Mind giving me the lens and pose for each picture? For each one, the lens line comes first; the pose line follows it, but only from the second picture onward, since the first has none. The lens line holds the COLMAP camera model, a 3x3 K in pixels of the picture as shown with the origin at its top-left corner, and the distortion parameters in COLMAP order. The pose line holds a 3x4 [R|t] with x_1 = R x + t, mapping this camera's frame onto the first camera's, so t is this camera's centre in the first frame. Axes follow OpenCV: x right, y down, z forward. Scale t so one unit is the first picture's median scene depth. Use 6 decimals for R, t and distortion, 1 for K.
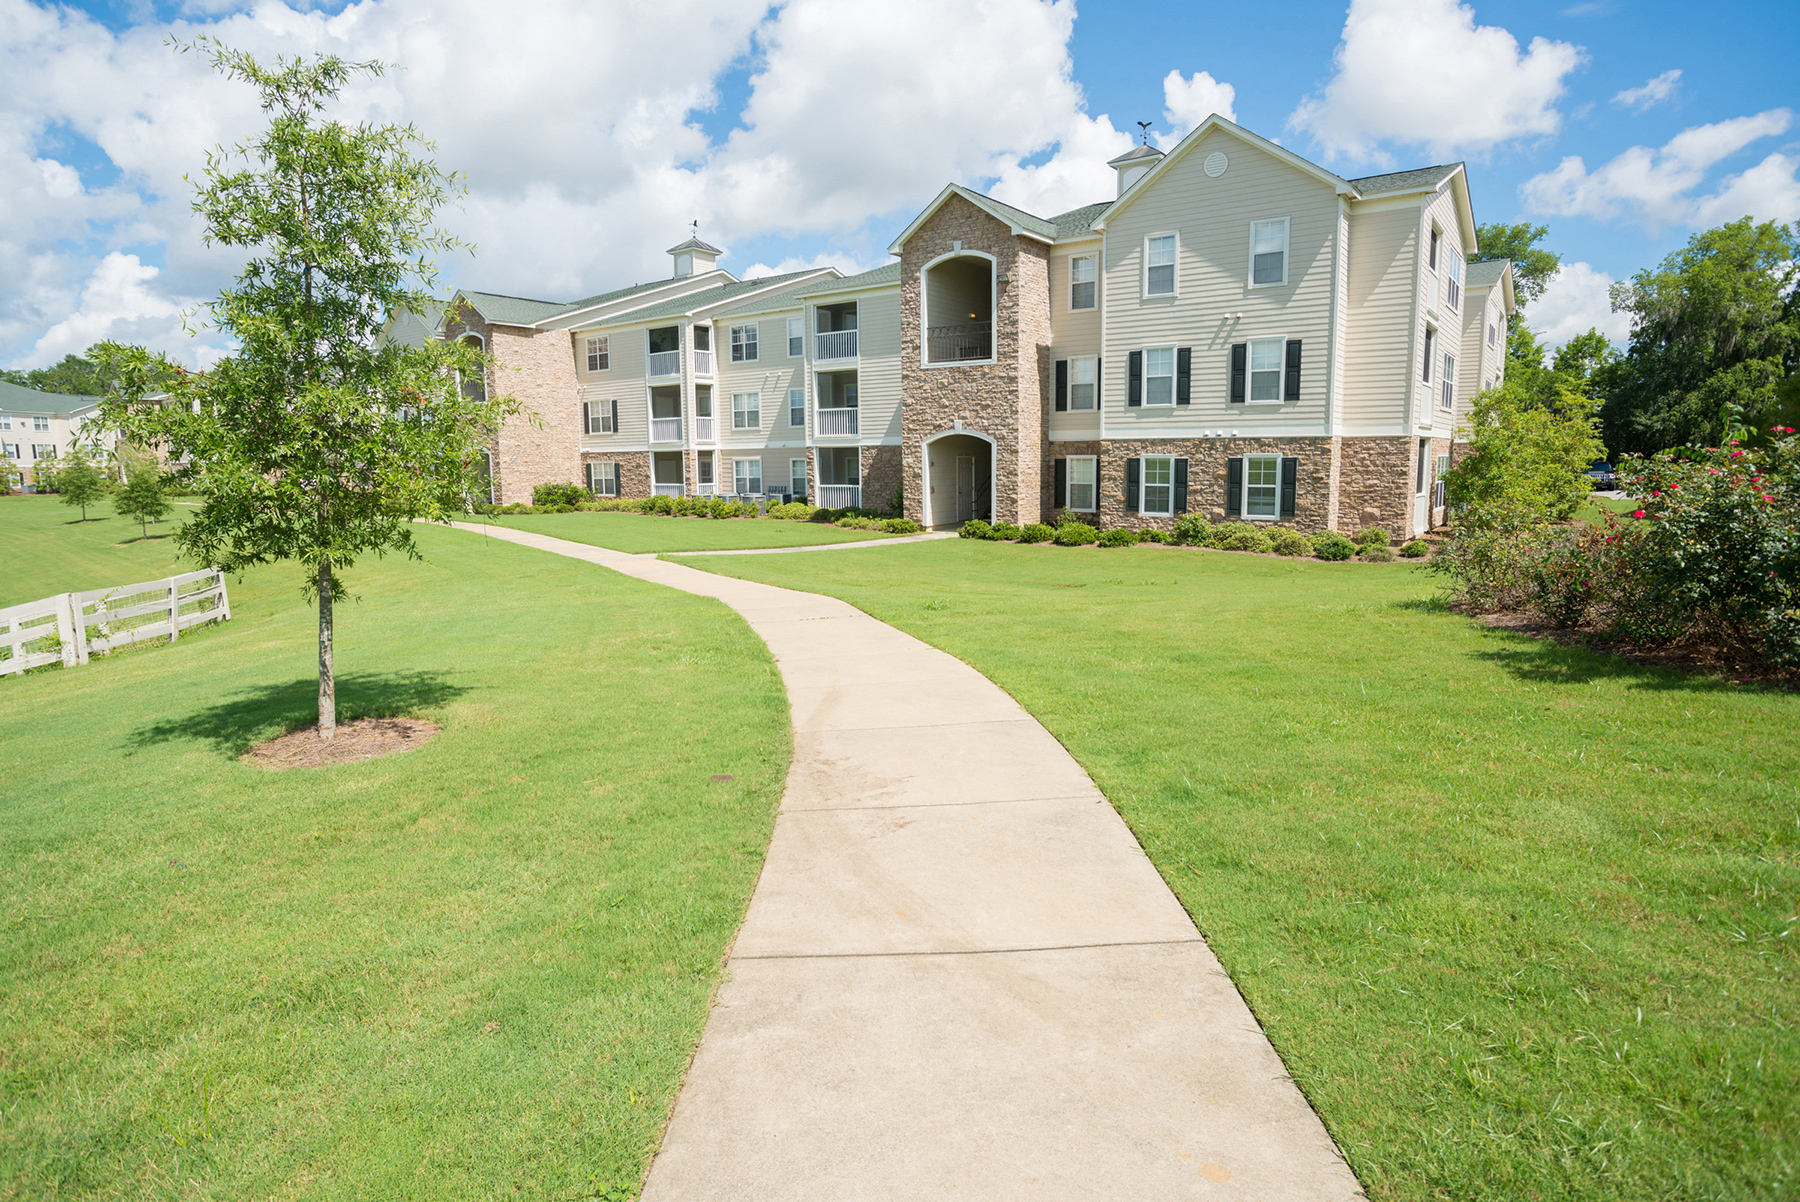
lens RADIAL K [[979.2, 0, 900.0], [0, 979.2, 601.0], [0, 0, 1]] dist [-0.090547, 0.046960]
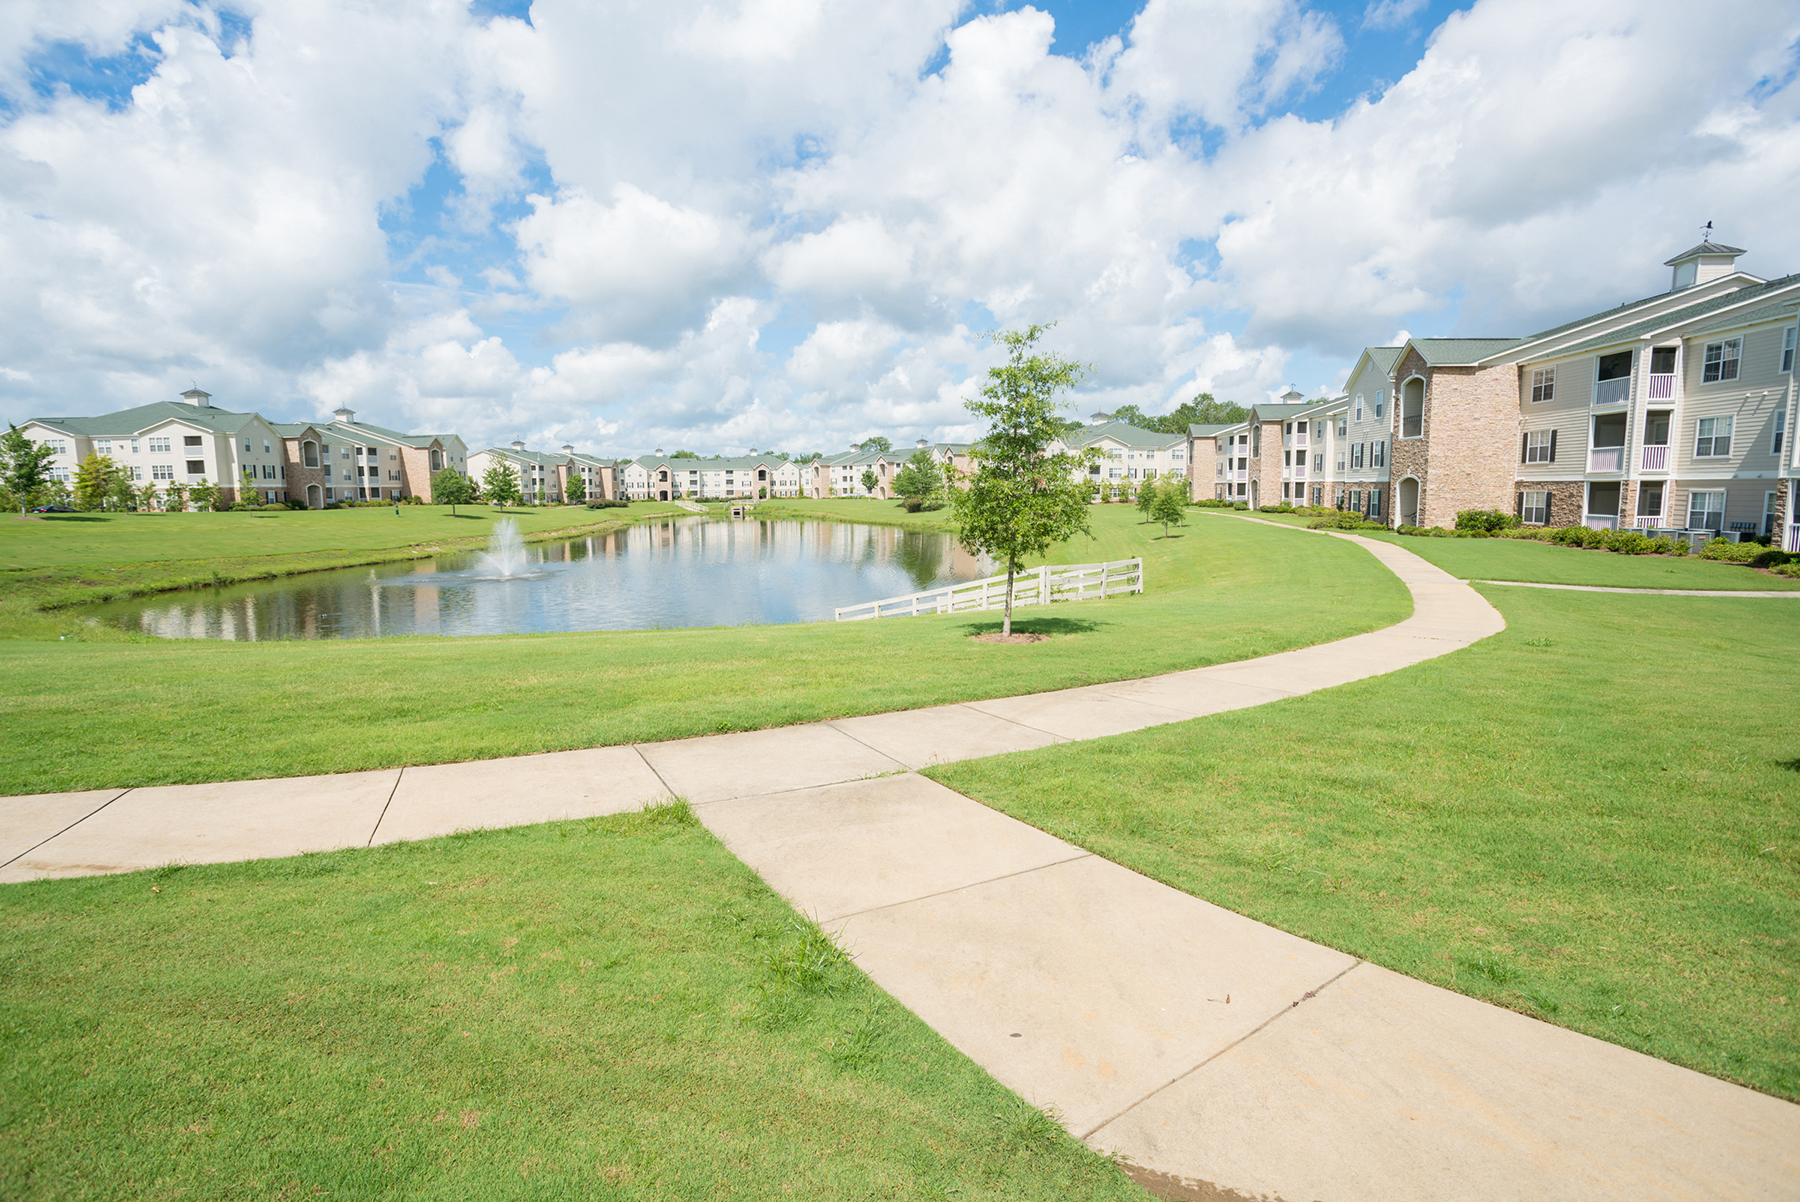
lens RADIAL K [[890.4, 0, 900.0], [0, 890.4, 601.0], [0, 0, 1]] dist [-0.015273, 0.000211]
pose [[0.500162, 0.116393, -0.858074, 0.178066], [-0.121374, 0.990566, 0.063617, -0.006037], [0.857383, 0.072329, 0.509571, -0.044259]]
